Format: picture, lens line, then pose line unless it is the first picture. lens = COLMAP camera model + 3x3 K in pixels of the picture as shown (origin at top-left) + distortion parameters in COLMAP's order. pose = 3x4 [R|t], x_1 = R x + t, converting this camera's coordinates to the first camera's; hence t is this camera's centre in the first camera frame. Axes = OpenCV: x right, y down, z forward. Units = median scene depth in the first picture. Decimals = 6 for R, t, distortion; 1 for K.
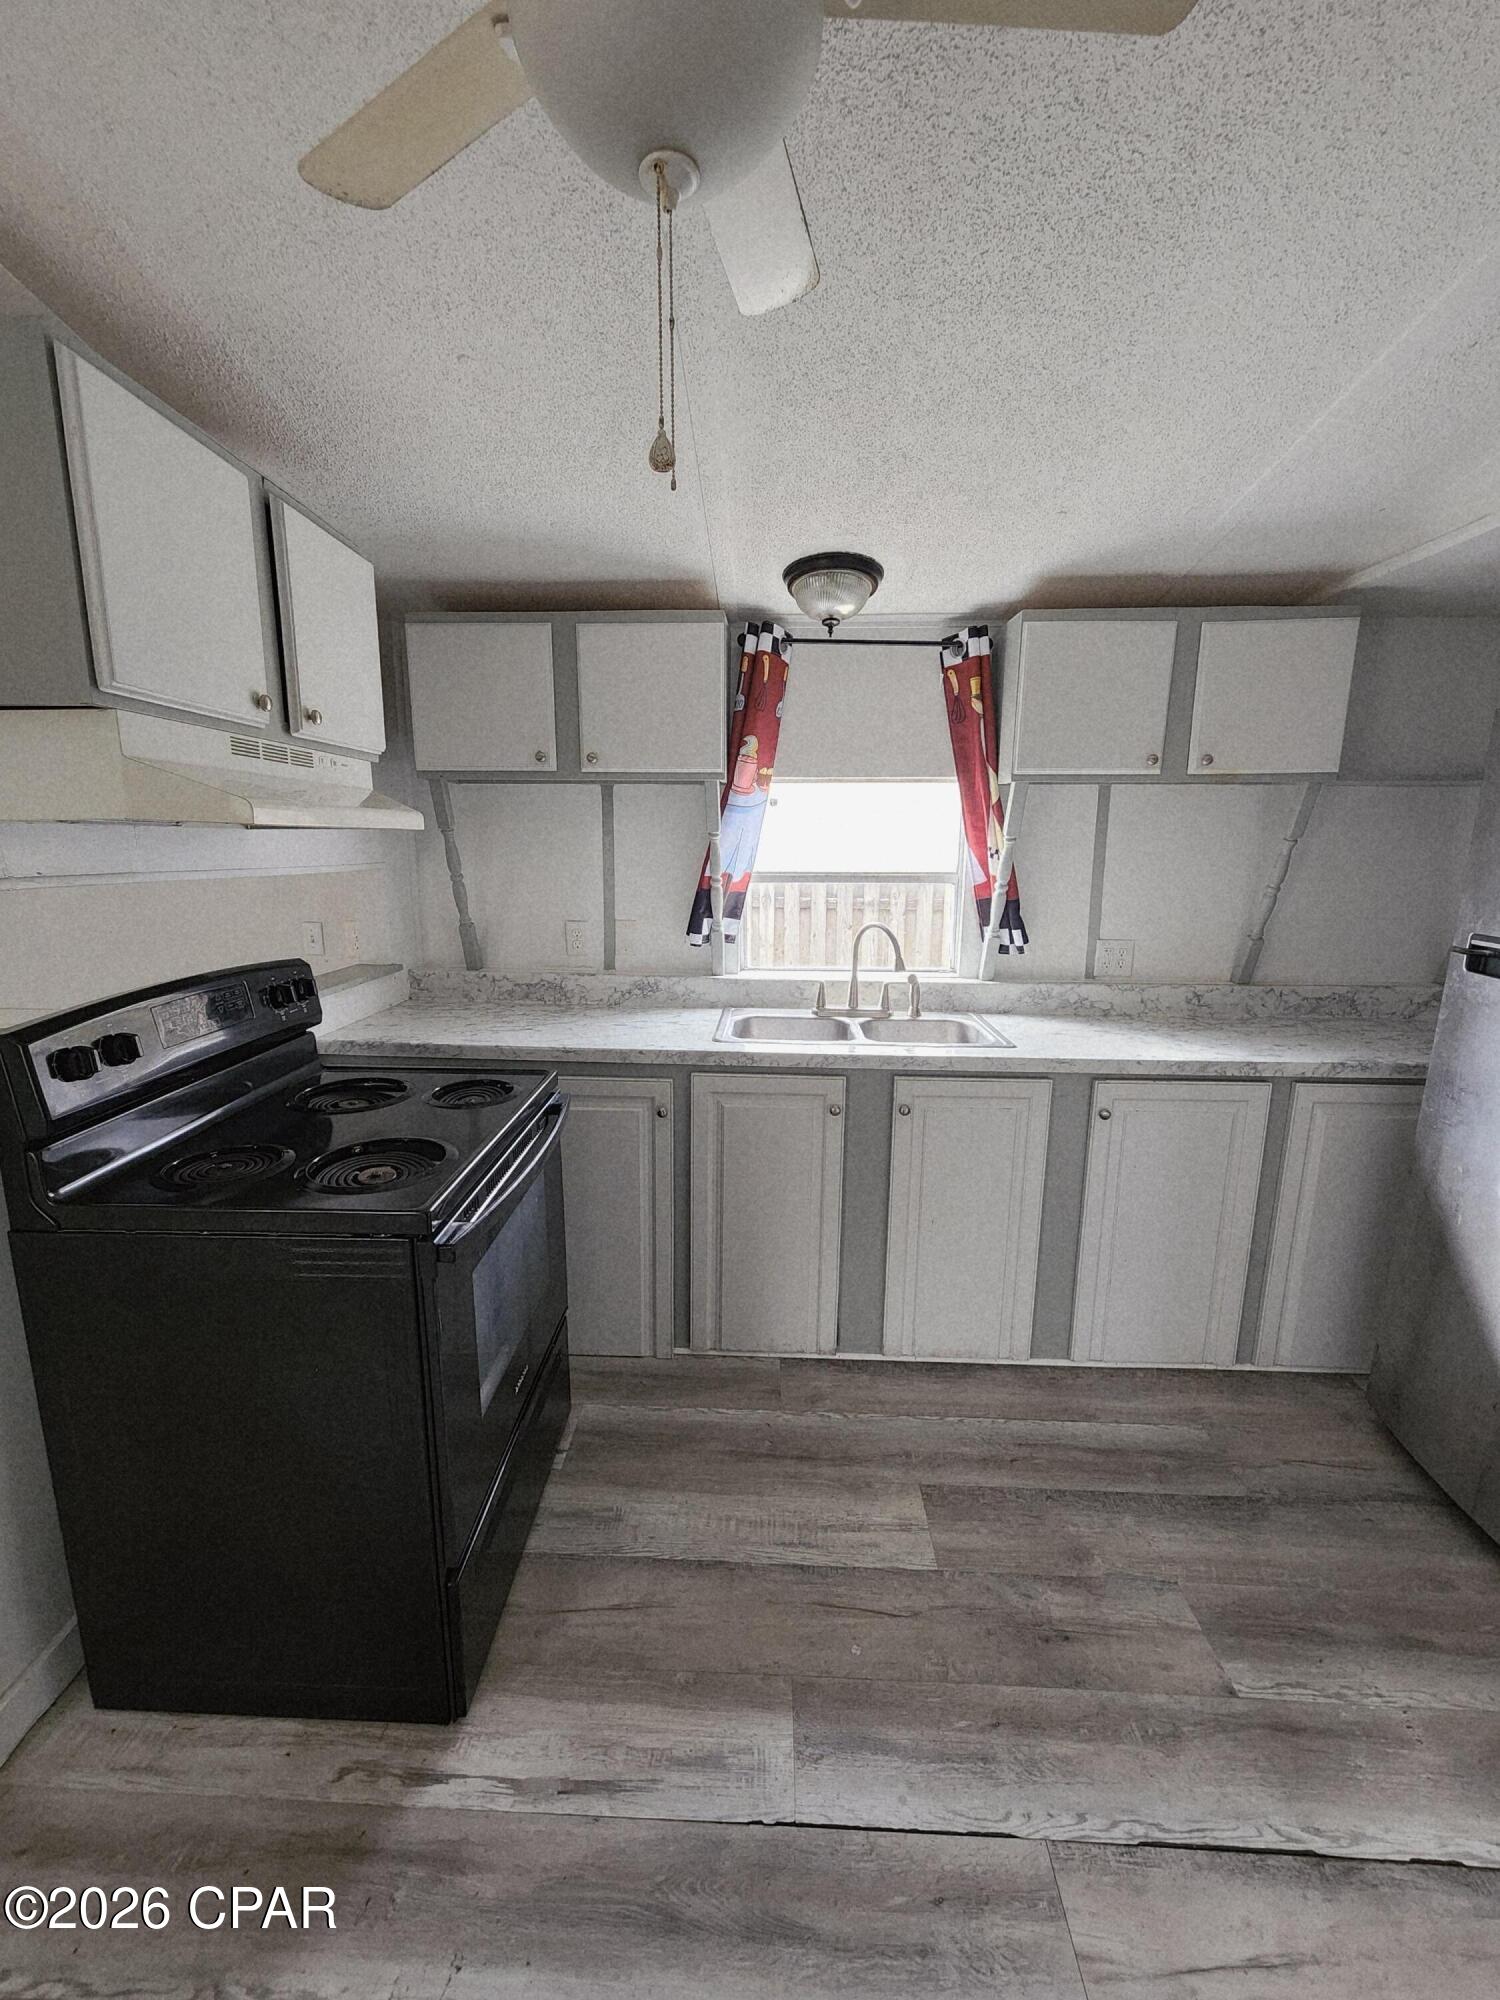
lens RADIAL K [[818.5, 0, 741.6], [0, 818.5, 994.5], [0, 0, 1]] dist [-0.004471, 0.002410]
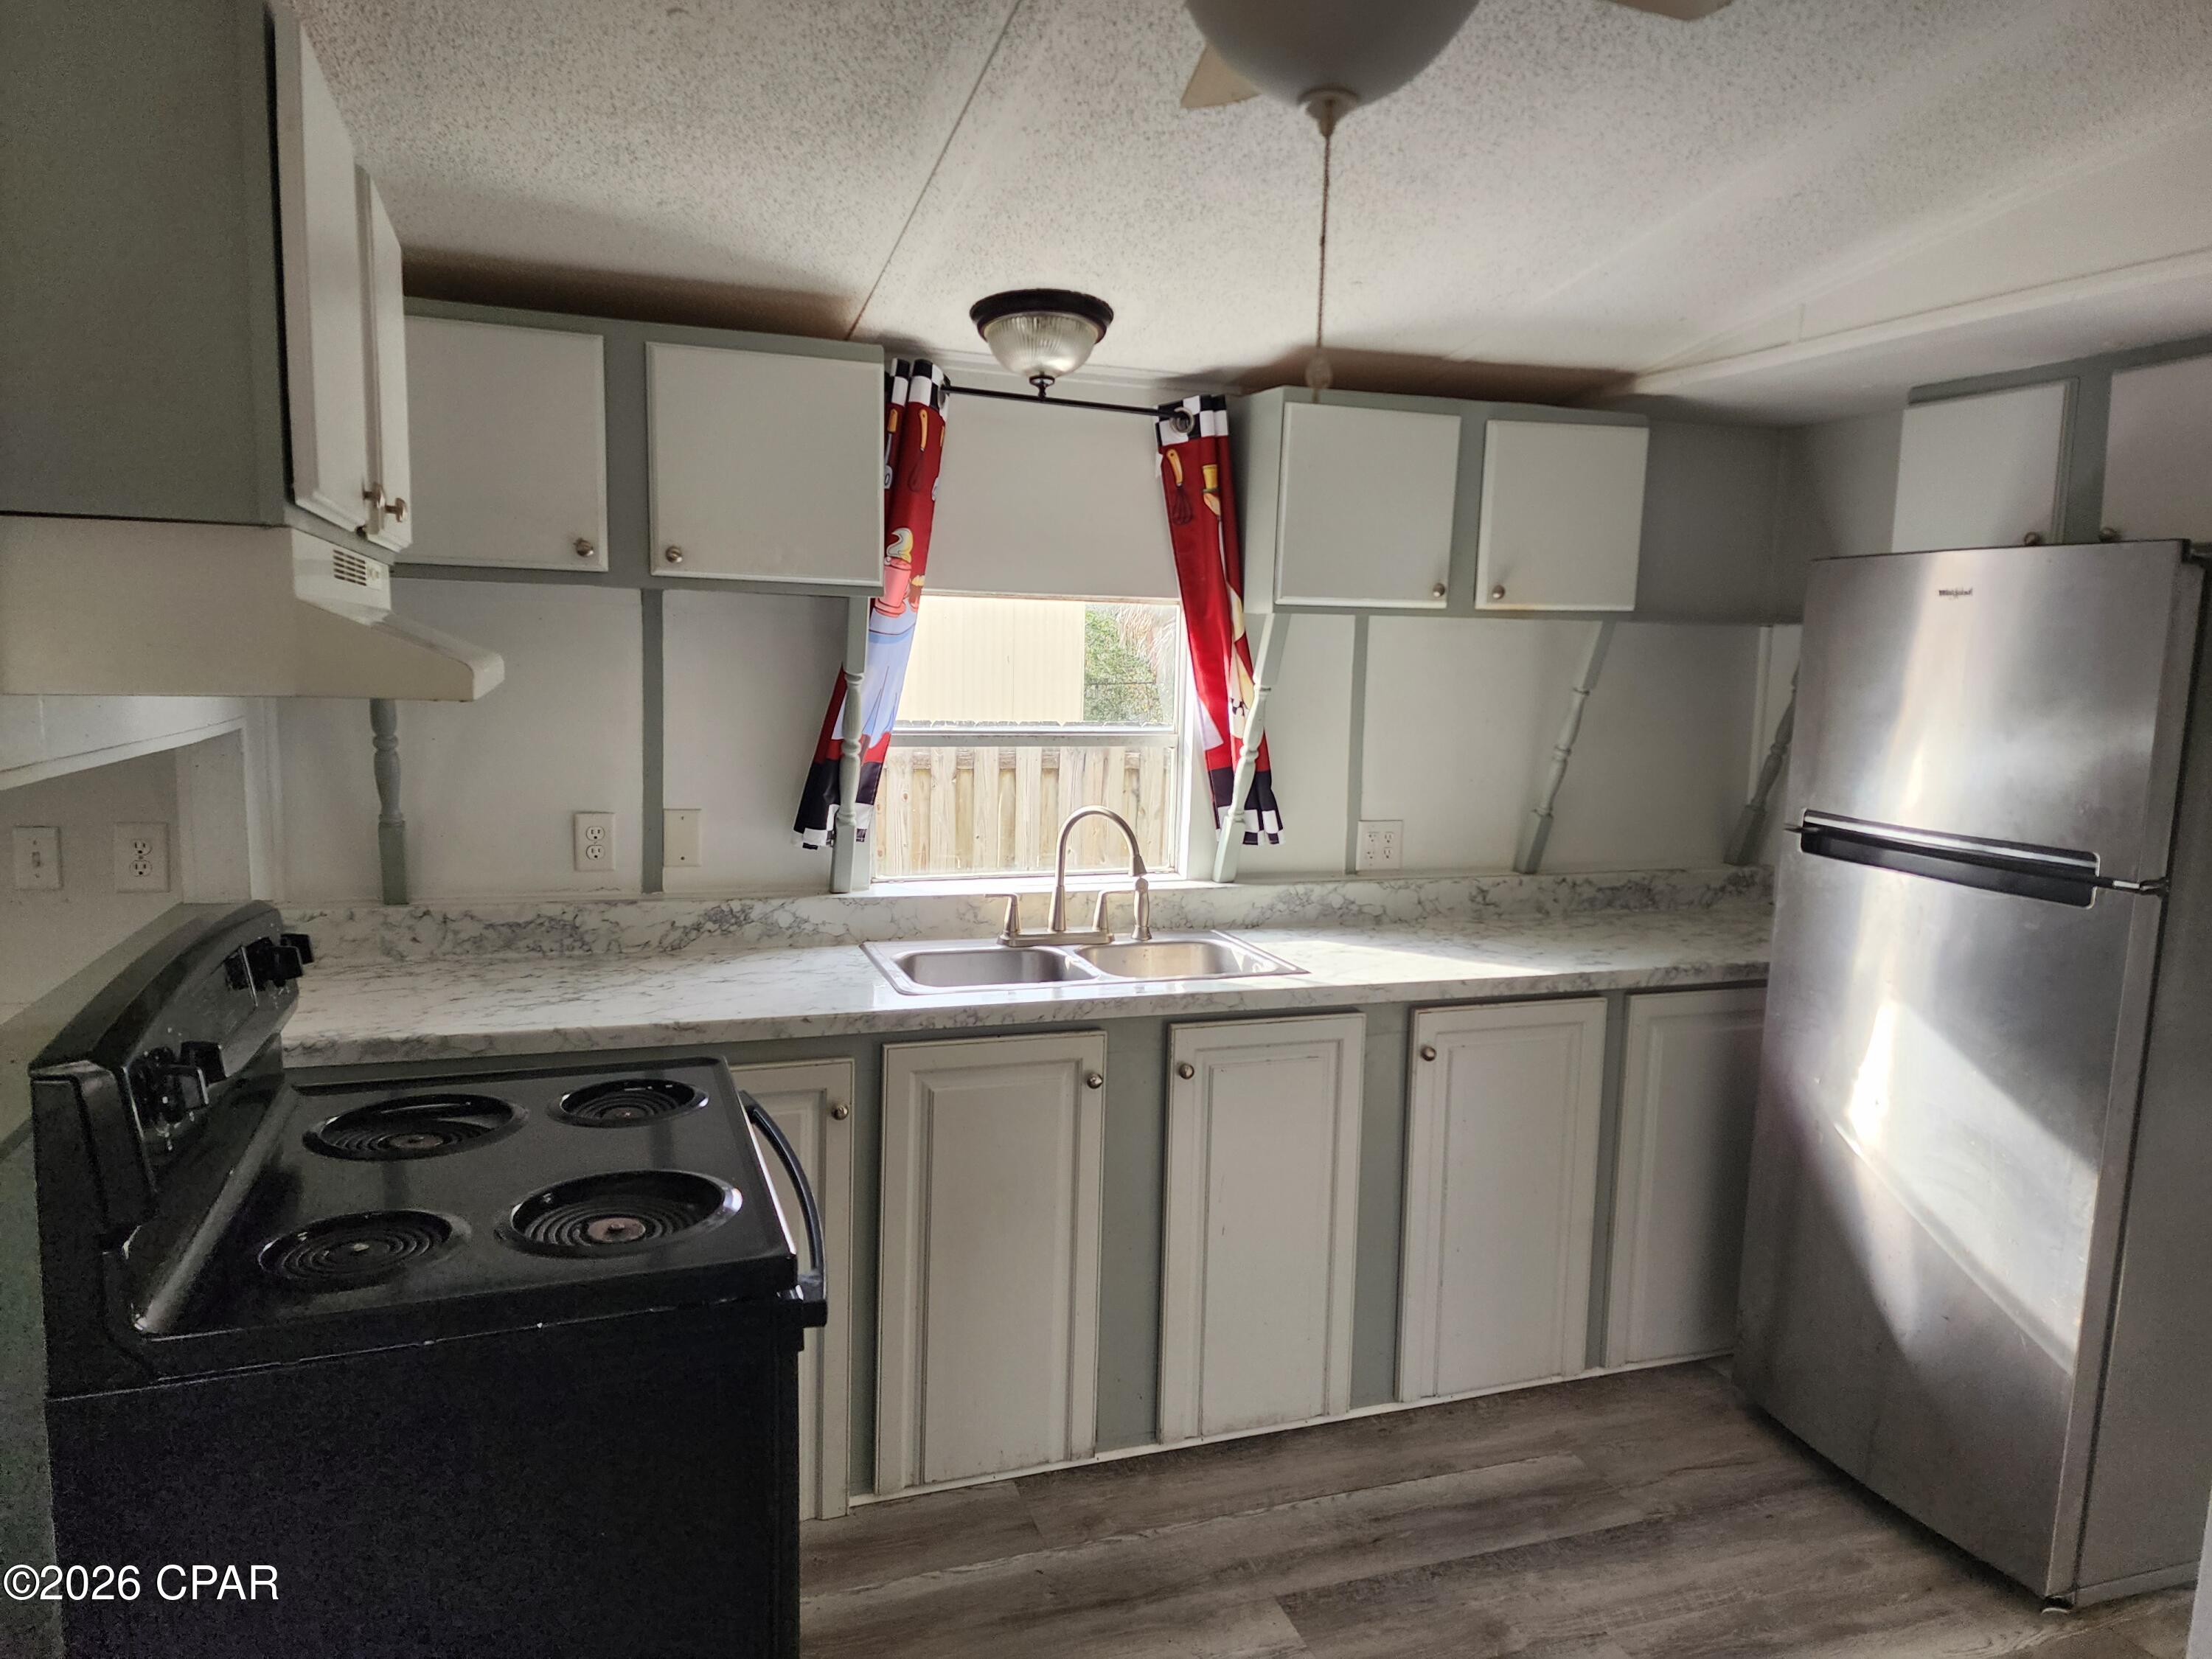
lens RADIAL K [[1481.0, 0, 1092.2], [0, 1481.0, 814.0], [0, 0, 1]] dist [0.057767, -0.036075]
pose [[0.925973, -0.025515, 0.376726, -0.340071], [0.049262, 0.997350, -0.053535, -0.016450], [-0.374361, 0.068130, 0.924777, -0.165483]]
